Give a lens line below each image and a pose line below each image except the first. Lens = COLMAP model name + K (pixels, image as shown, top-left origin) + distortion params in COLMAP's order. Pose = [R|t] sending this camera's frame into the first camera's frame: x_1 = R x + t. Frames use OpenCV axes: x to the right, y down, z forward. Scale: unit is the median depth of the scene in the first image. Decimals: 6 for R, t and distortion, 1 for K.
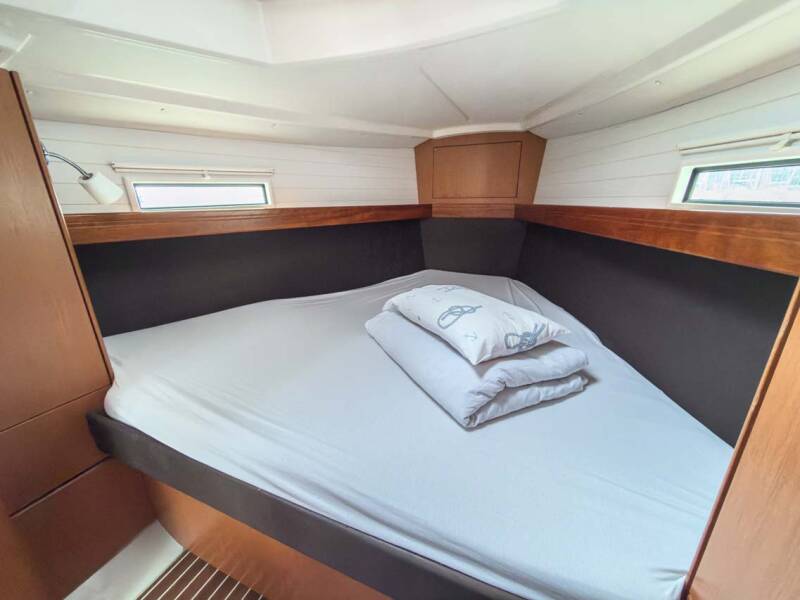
lens RADIAL K [[315.8, 0, 400.4], [0, 315.8, 302.6], [0, 0, 1]] dist [0.000808, -0.000623]
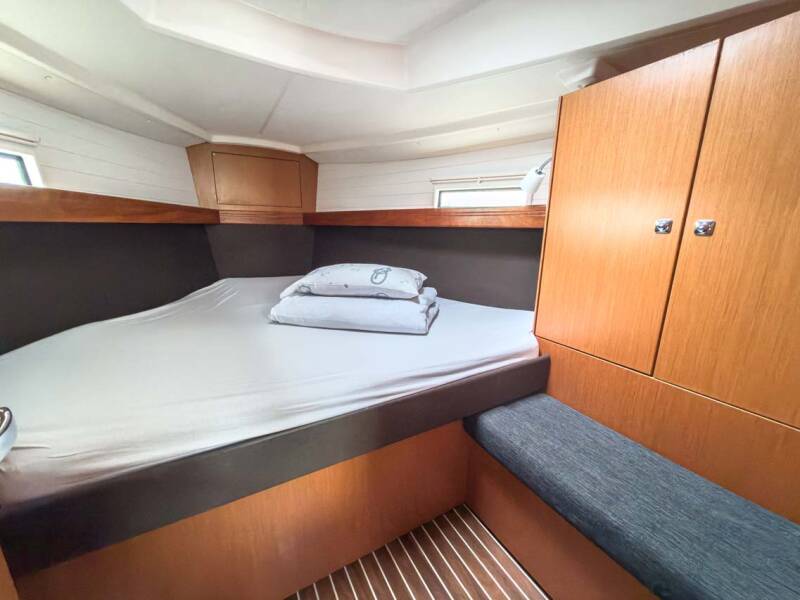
lens RADIAL K [[315.8, 0, 406.9], [0, 315.8, 297.8], [0, 0, 1]] dist [0.000808, -0.000623]
pose [[0.594808, -0.161933, 0.787389, -0.512686], [0.230858, 0.972650, 0.025639, 0.076657], [-0.770005, 0.166525, 0.615923, 0.030557]]
